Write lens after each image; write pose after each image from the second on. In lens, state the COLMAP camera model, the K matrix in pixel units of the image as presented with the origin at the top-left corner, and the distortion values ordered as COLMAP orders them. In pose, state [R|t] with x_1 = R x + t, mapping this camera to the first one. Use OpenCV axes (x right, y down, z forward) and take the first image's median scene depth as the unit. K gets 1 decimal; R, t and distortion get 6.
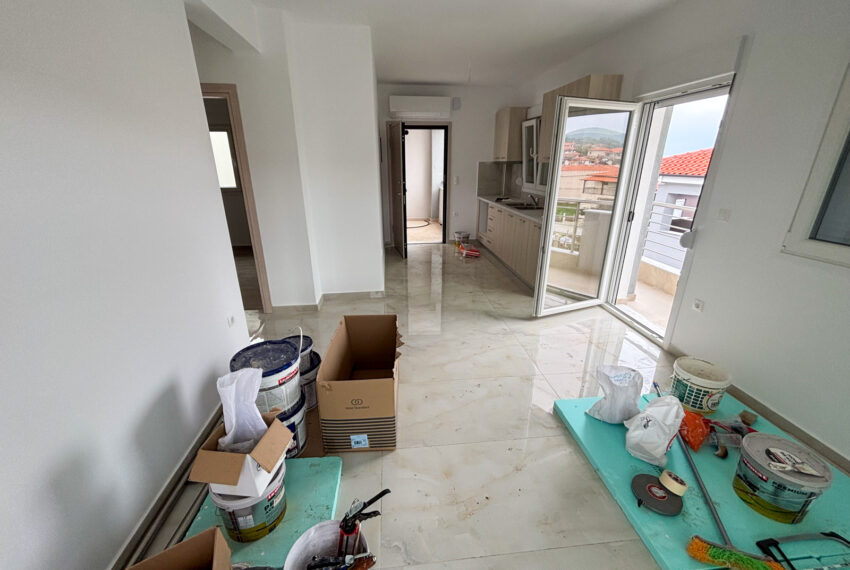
lens RADIAL K [[343.6, 0, 425.0], [0, 343.6, 285.0], [0, 0, 1]] dist [-0.002474, -0.000013]
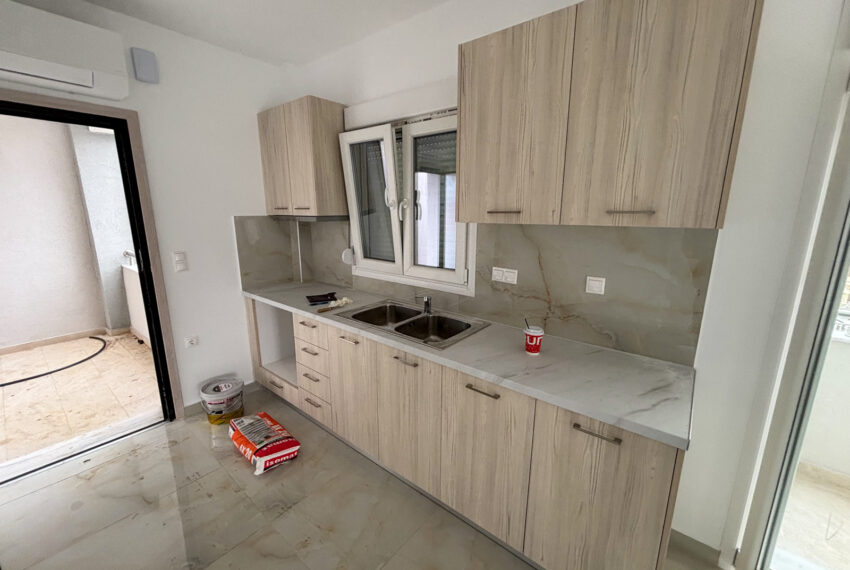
lens RADIAL K [[343.6, 0, 425.0], [0, 343.6, 285.0], [0, 0, 1]] dist [-0.002474, -0.000013]
pose [[0.711708, -0.144207, 0.687514, 0.018258], [0.231350, 0.972220, -0.035567, -0.211311], [-0.663286, 0.184370, 0.725299, 0.564728]]
